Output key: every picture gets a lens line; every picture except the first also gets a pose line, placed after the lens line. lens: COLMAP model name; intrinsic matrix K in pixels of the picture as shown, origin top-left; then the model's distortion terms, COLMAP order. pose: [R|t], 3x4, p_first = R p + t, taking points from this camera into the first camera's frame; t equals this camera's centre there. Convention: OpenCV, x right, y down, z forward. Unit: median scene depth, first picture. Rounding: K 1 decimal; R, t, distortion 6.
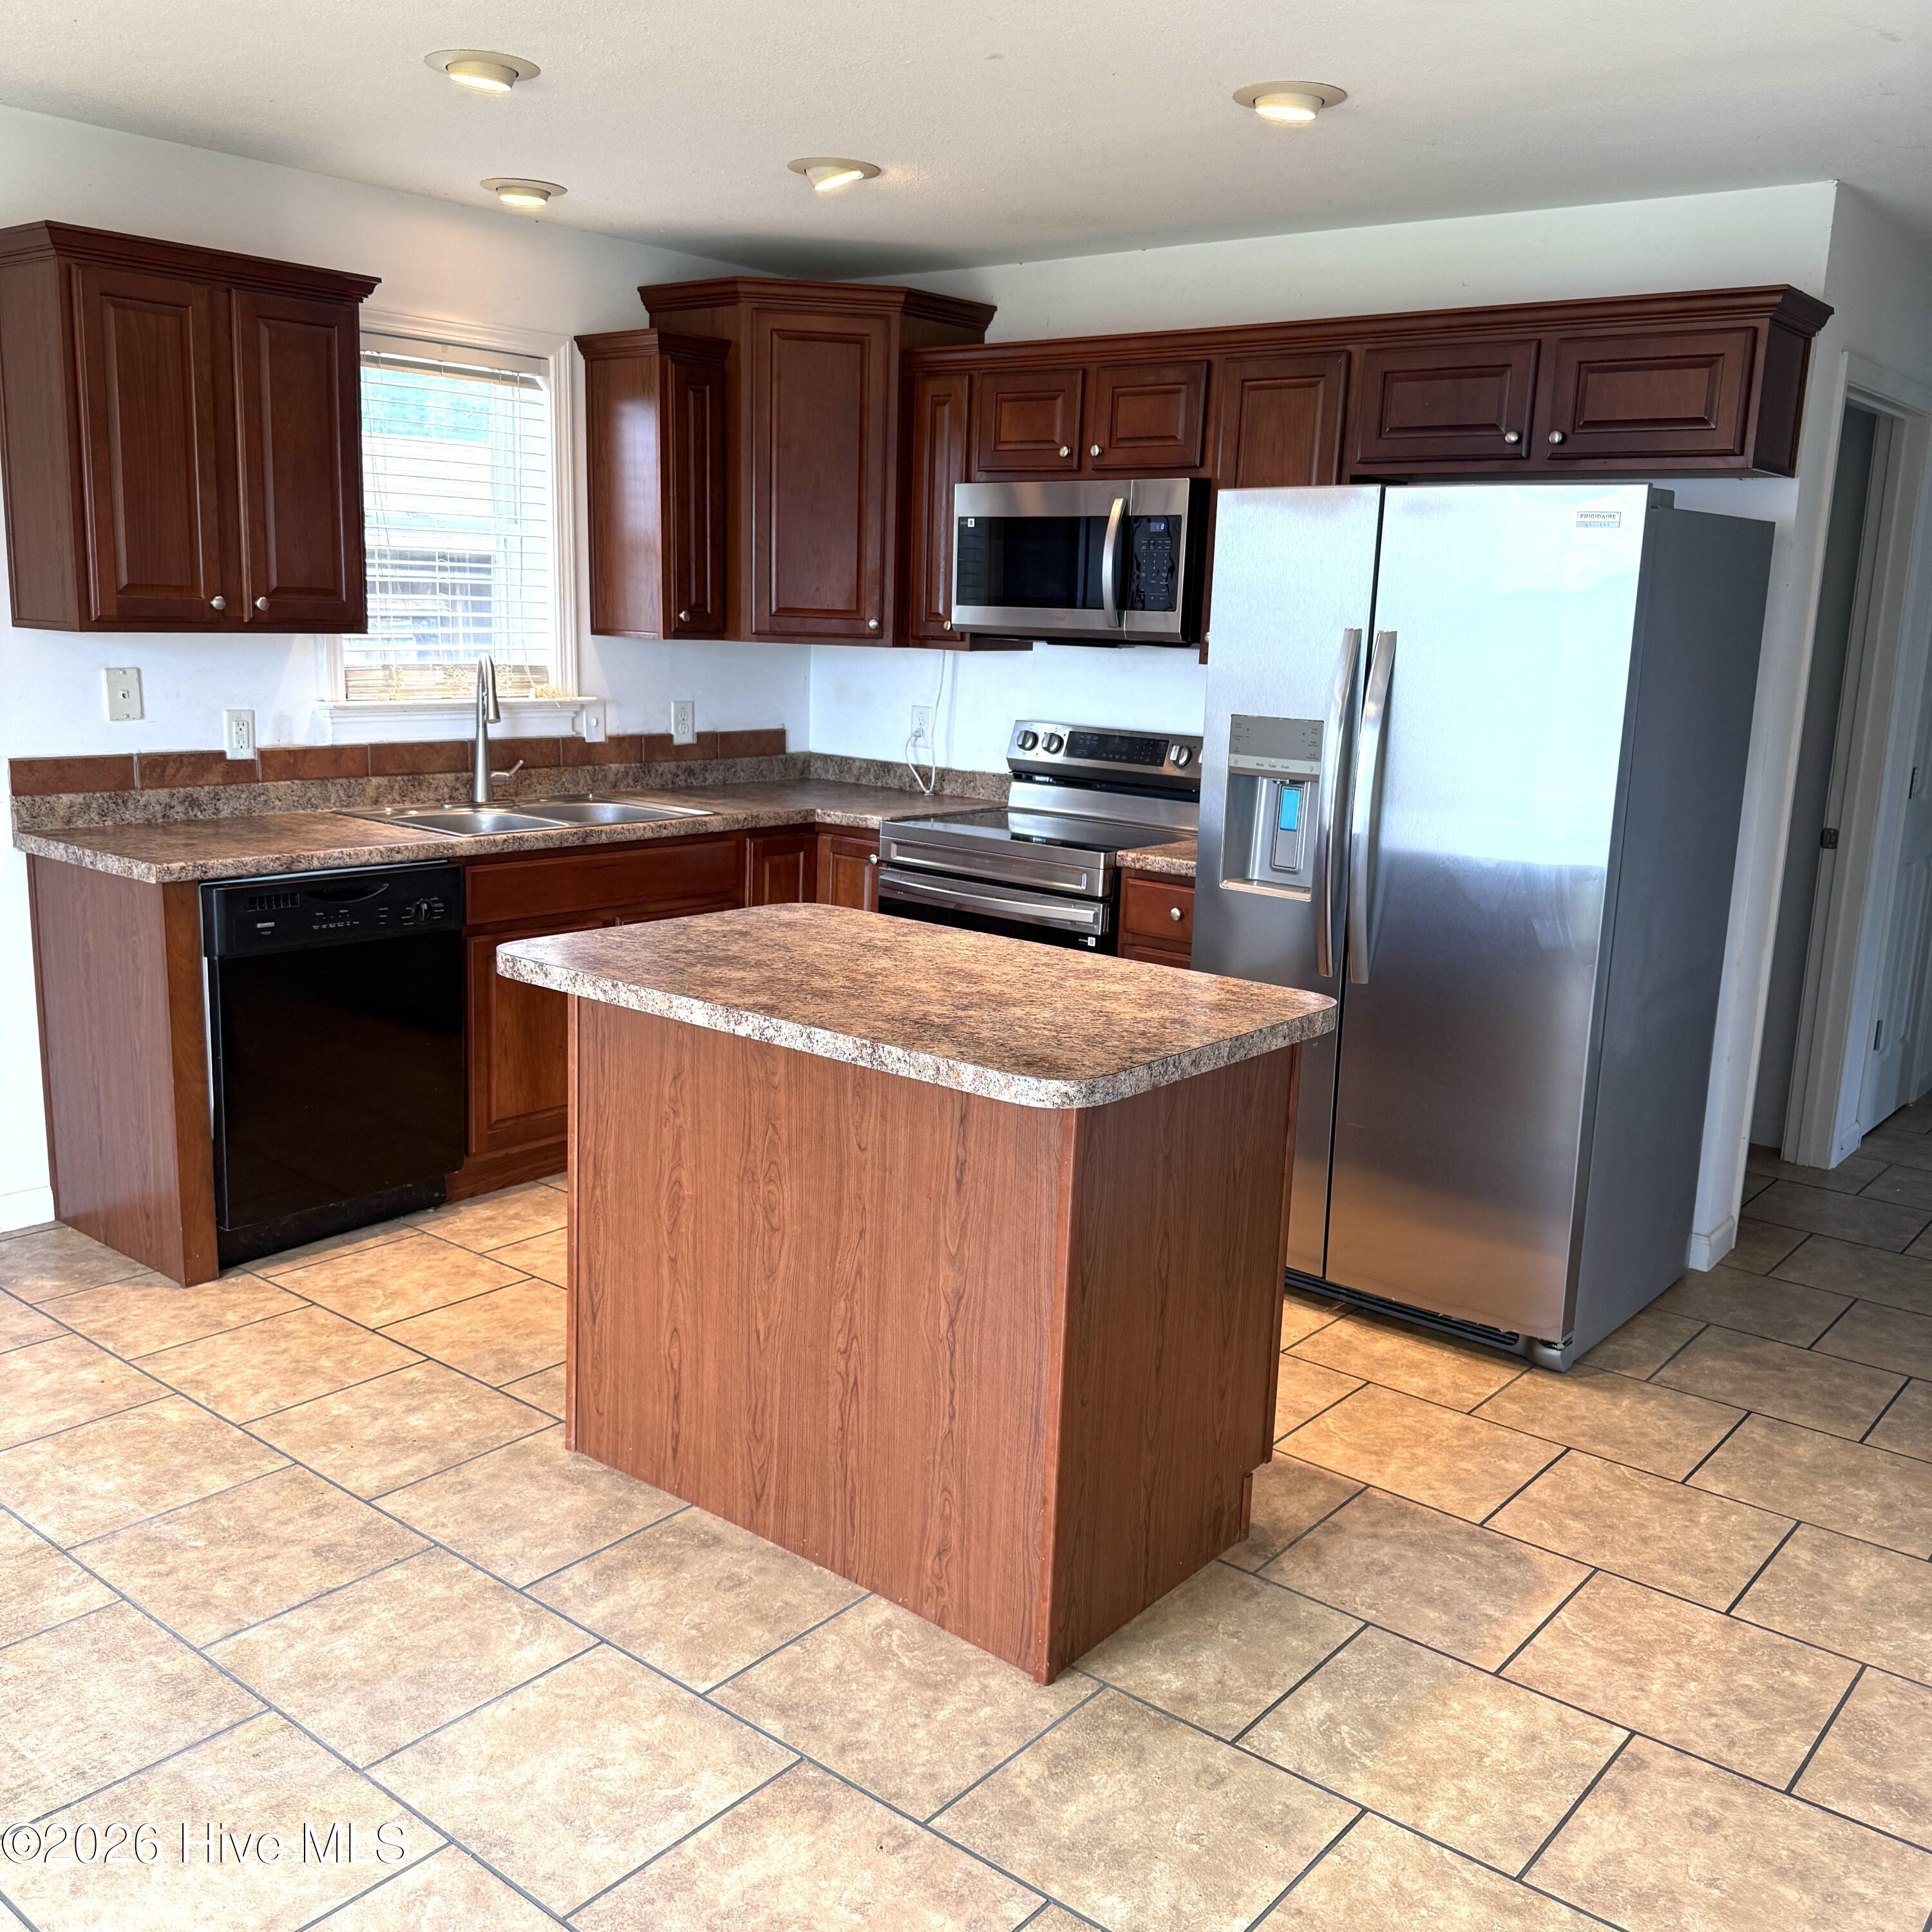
lens RADIAL K [[1791.4, 0, 966.0], [0, 1791.4, 966.0], [0, 0, 1]] dist [0.105617, -0.203392]
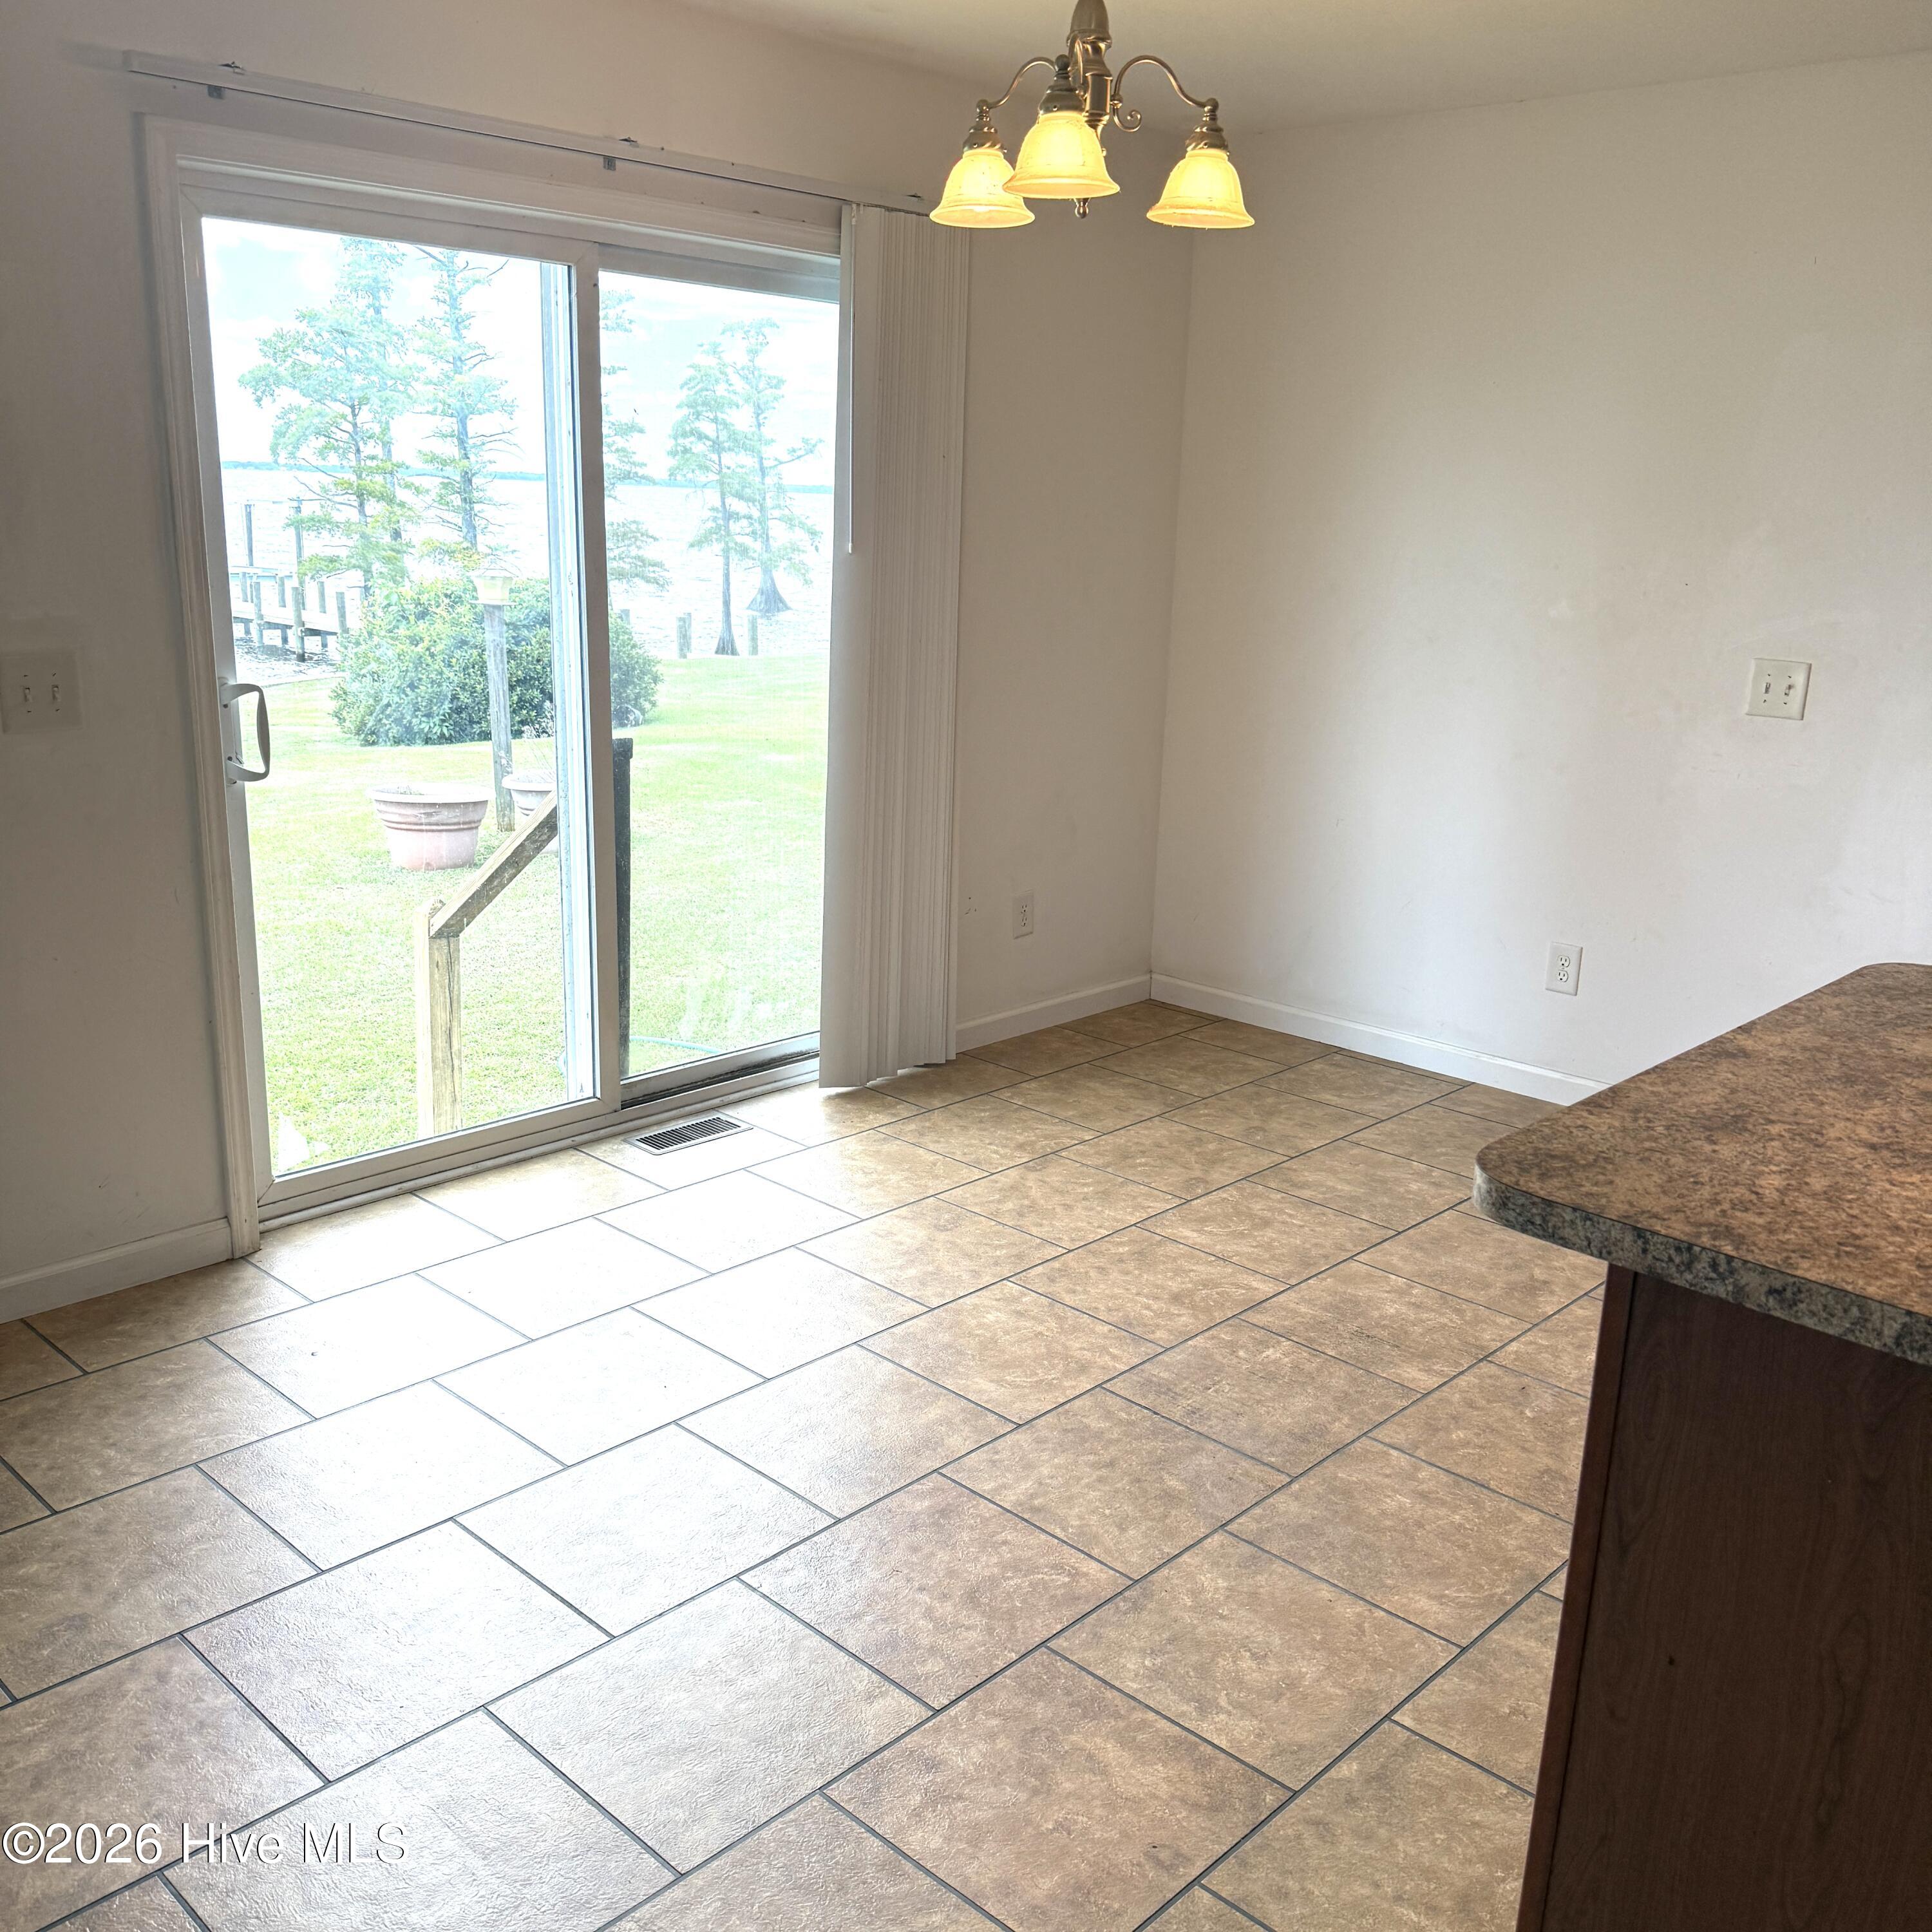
lens RADIAL K [[1791.4, 0, 966.0], [0, 1791.4, 966.0], [0, 0, 1]] dist [0.105617, -0.203392]
pose [[-0.079288, 0.211591, -0.974137, 0.596324], [-0.220752, 0.949224, 0.224147, -0.102658], [0.972102, 0.232814, -0.028553, 0.634769]]
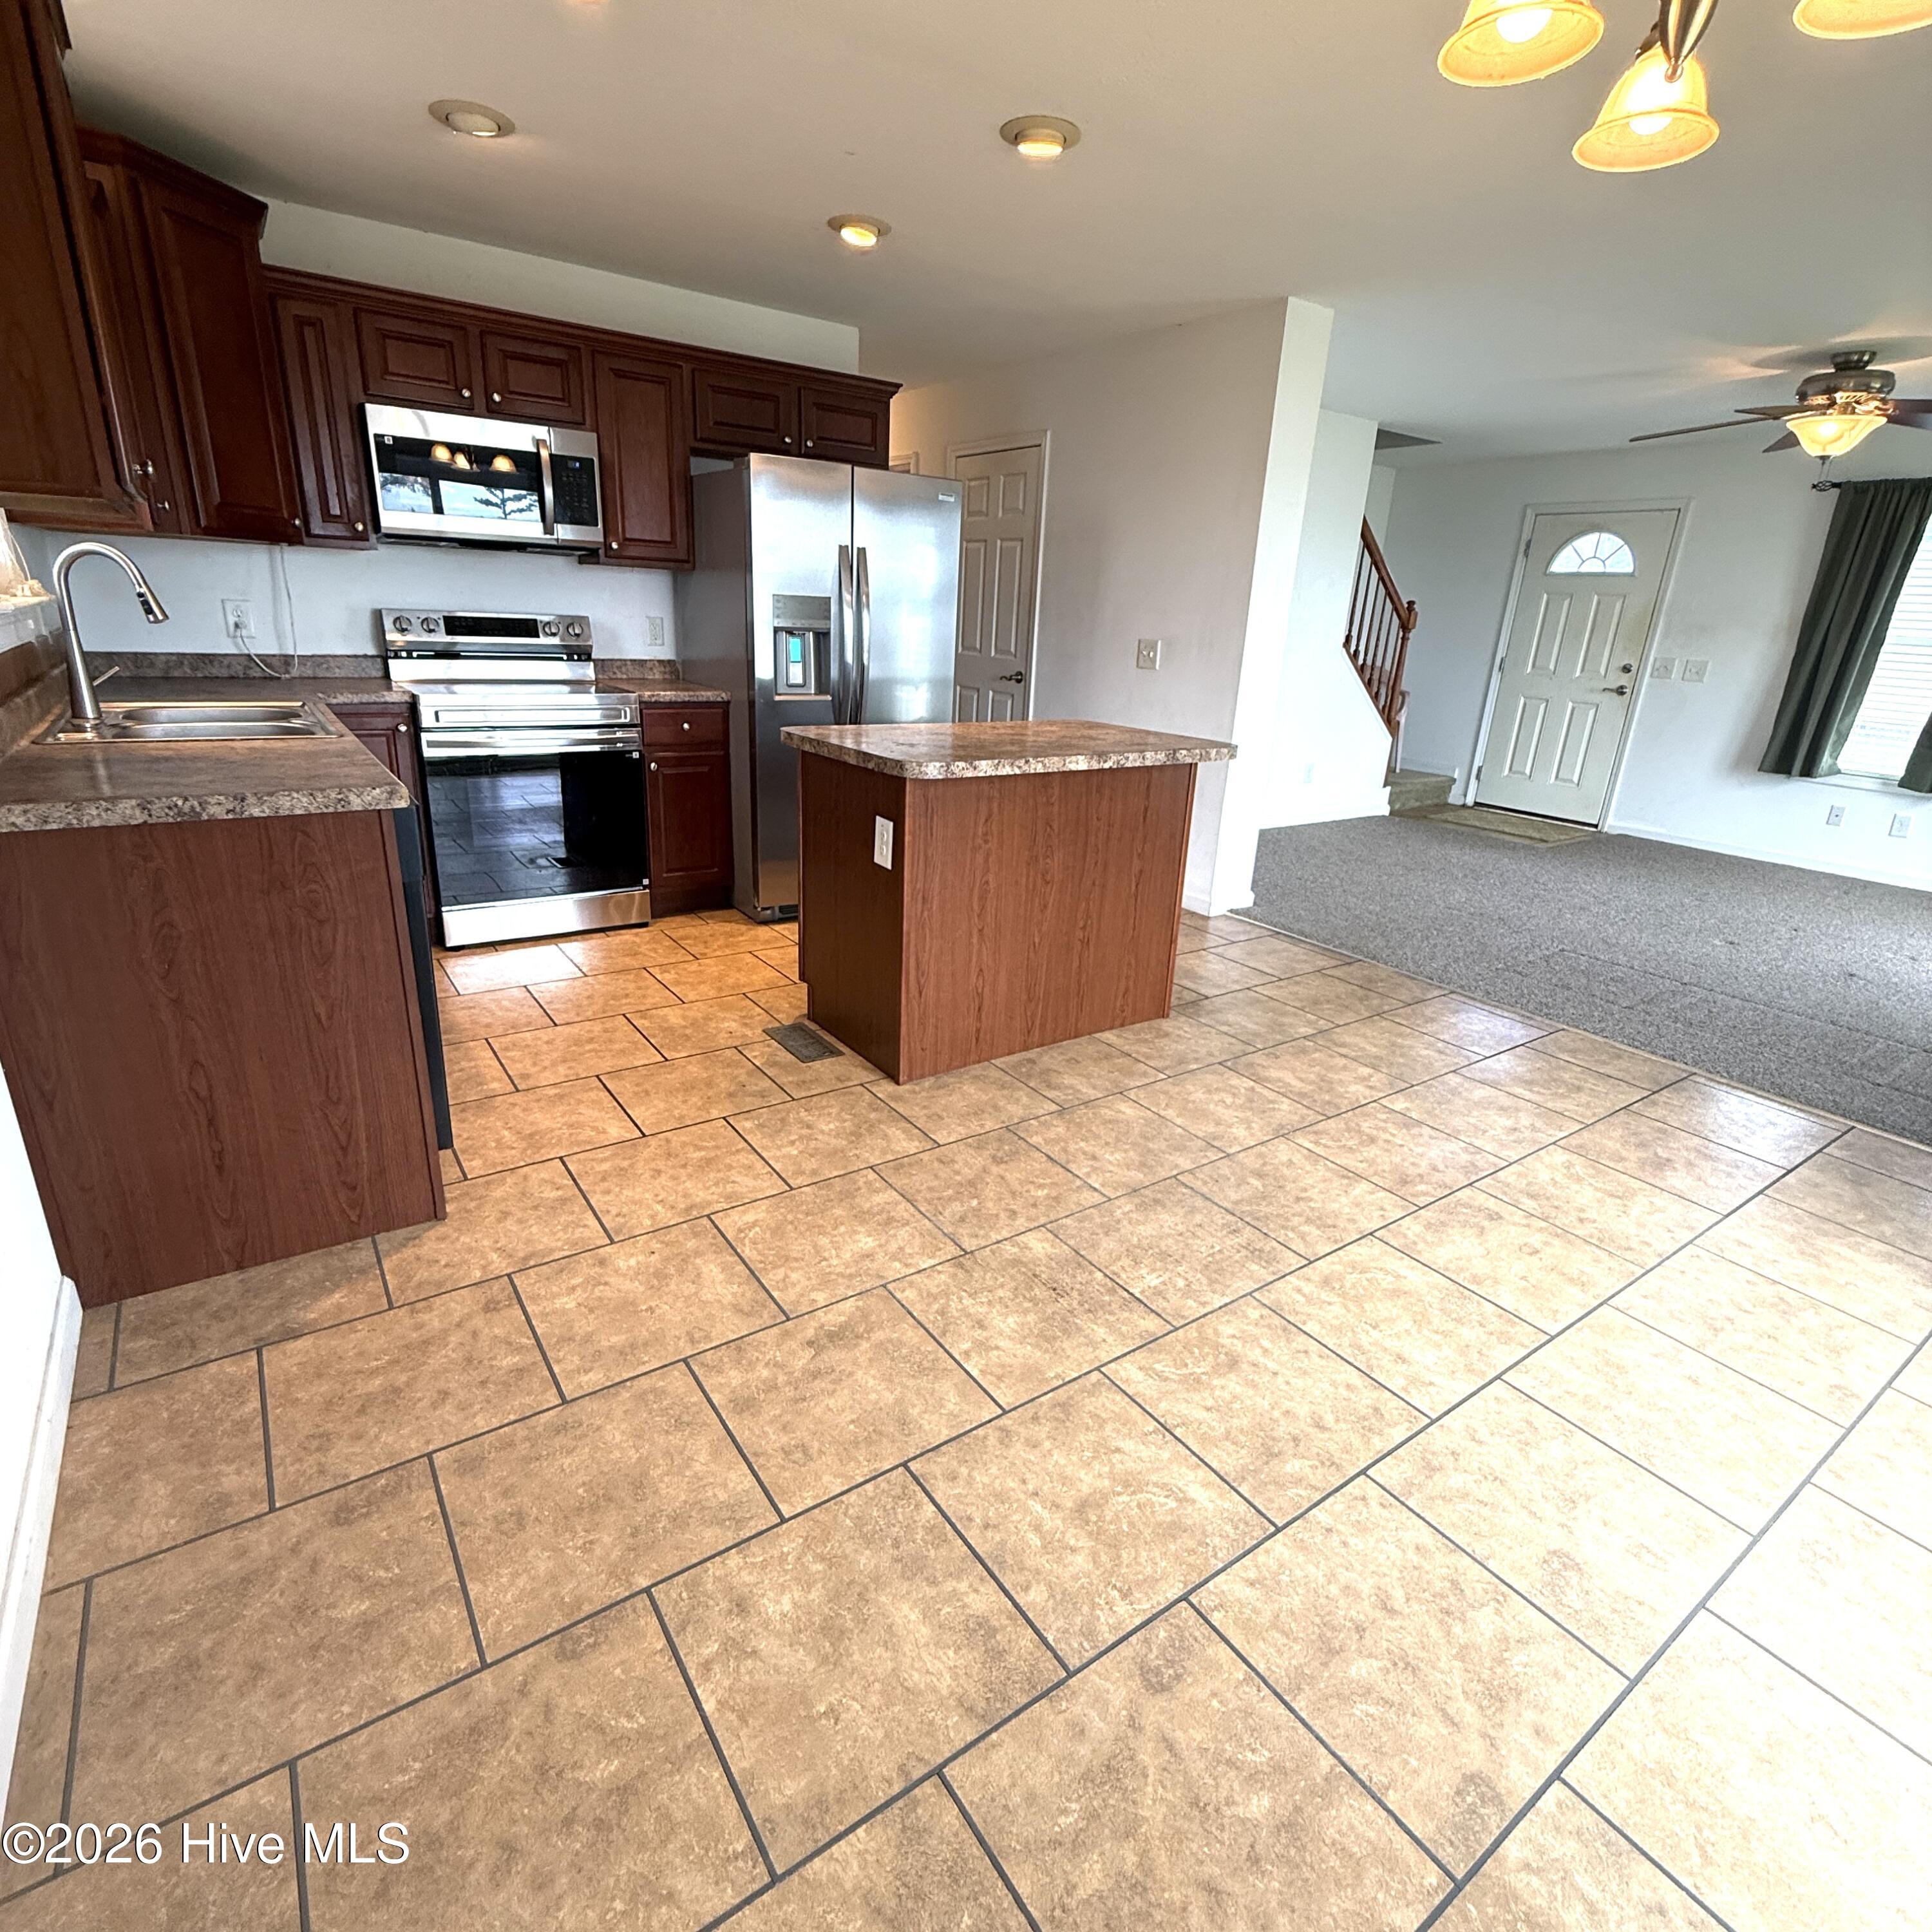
lens RADIAL K [[1022.5, 0, 966.0], [0, 1022.5, 966.0], [0, 0, 1]] dist [-0.009567, -0.000324]
pose [[0.278175, -0.339141, 0.898667, -1.078092], [0.153376, 0.939273, 0.306988, -0.106406], [-0.948206, 0.052438, 0.313299, 0.734948]]
